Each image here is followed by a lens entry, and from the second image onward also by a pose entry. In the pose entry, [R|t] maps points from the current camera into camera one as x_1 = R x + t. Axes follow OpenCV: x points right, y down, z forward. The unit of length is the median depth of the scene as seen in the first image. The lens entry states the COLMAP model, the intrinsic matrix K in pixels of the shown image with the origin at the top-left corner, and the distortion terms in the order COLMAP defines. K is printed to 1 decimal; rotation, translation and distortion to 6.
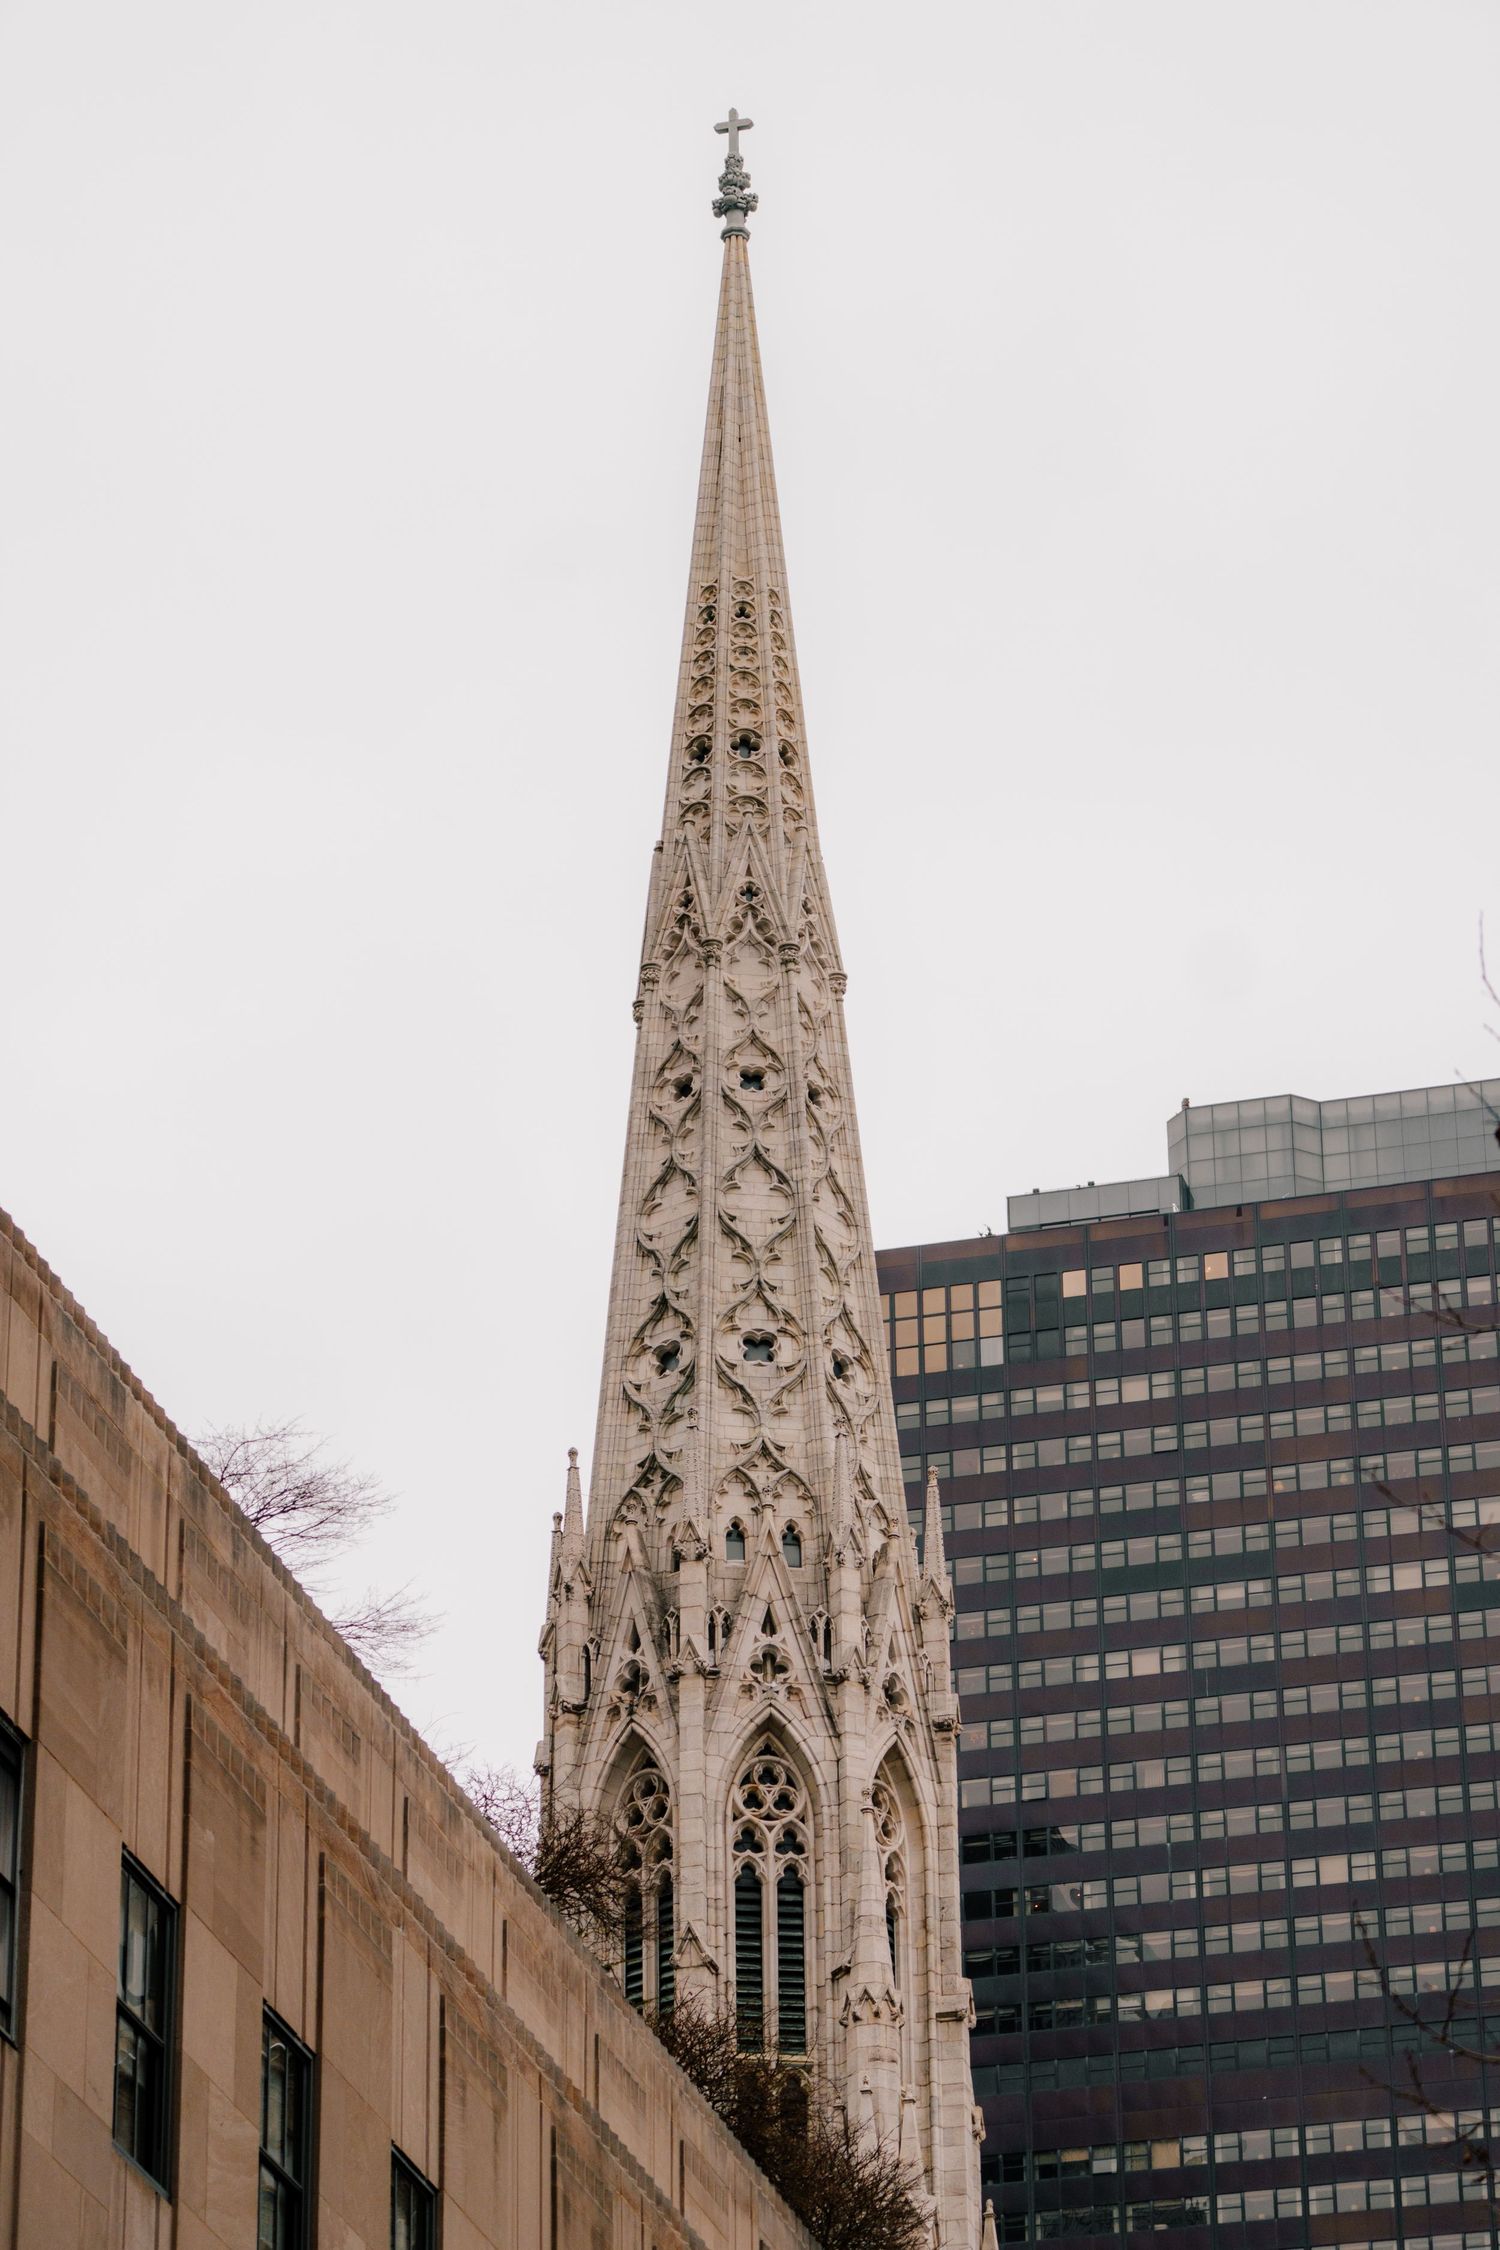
lens RADIAL K [[6881.0, 0, 750.0], [0, 6881.0, 1125.0], [0, 0, 1]] dist [0.161226, 0.610152]
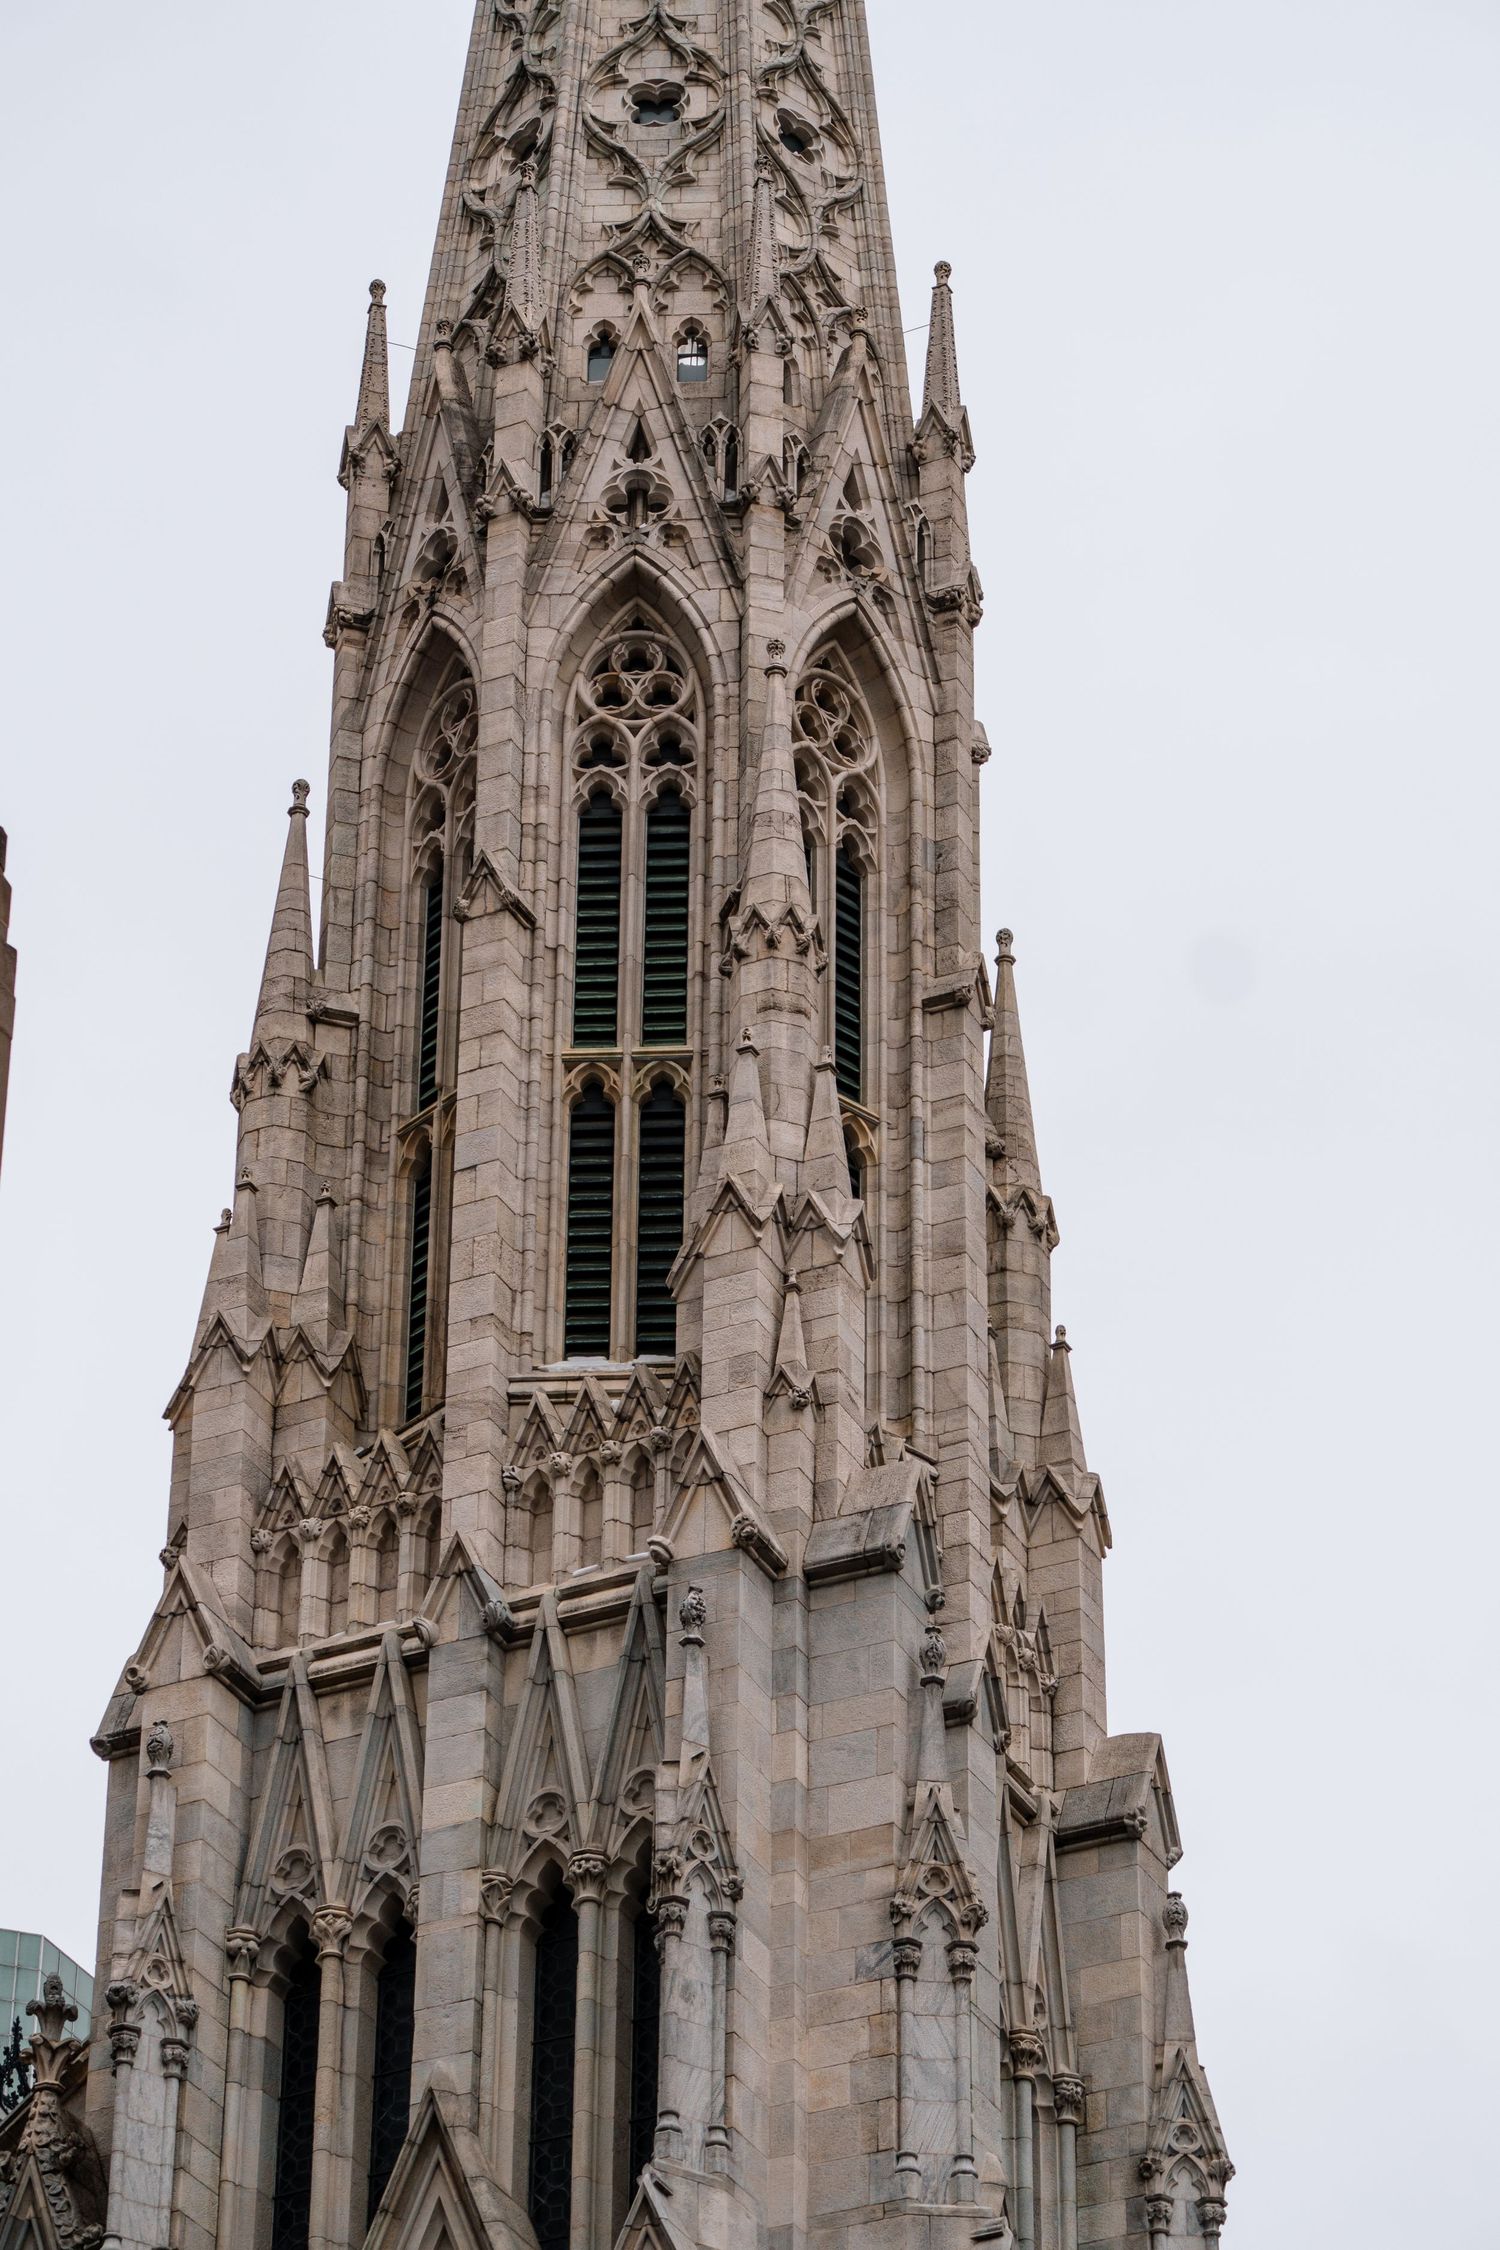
lens RADIAL K [[6881.0, 0, 750.0], [0, 6881.0, 1125.0], [0, 0, 1]] dist [0.161226, 0.610152]
pose [[0.976172, -0.095972, -0.194623, 0.129456], [0.068736, 0.987453, -0.142171, 0.224359], [0.205825, 0.125406, 0.970520, 0.400141]]
